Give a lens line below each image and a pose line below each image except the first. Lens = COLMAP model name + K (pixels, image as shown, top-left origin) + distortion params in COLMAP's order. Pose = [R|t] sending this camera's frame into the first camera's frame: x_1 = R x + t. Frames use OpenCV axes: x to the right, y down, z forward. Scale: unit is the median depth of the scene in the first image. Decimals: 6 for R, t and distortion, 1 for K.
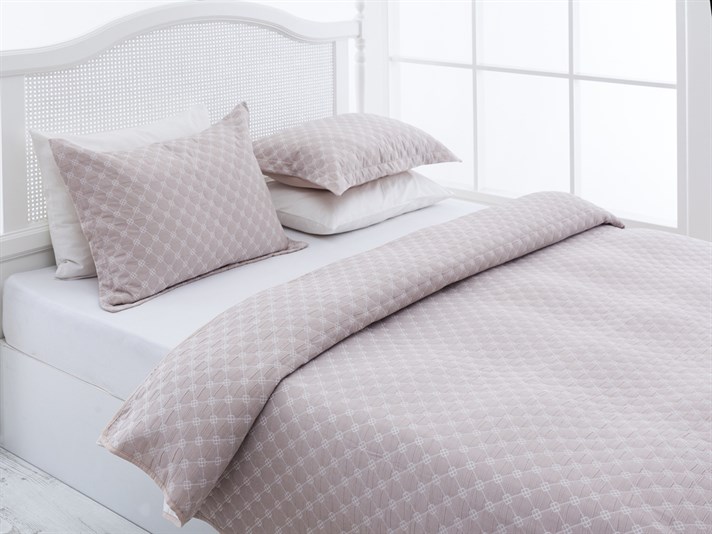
lens RADIAL K [[976.8, 0, 357.4], [0, 976.8, 266.1], [0, 0, 1]] dist [0.001792, 0.000000]
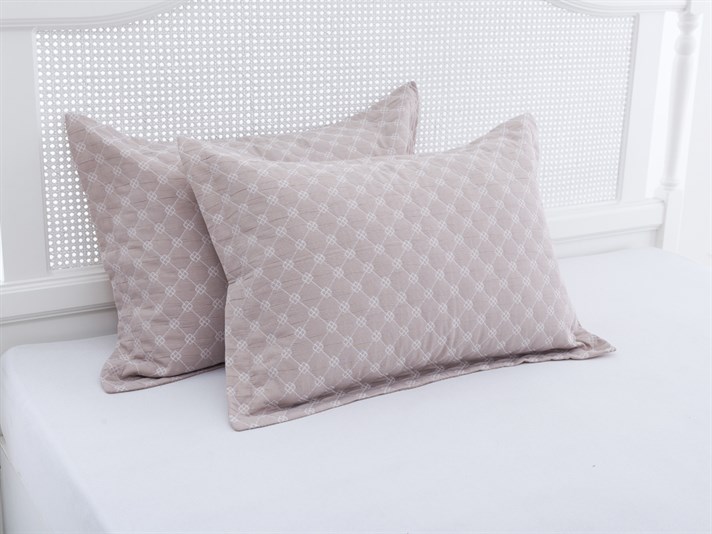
lens RADIAL K [[976.8, 0, 358.3], [0, 976.8, 273.1], [0, 0, 1]] dist [0.001792, 0.000000]
pose [[0.917547, 0.154124, -0.366541, 0.073056], [-0.146748, 0.988004, 0.048089, -0.101970], [0.369556, 0.009666, 0.929158, 0.499023]]
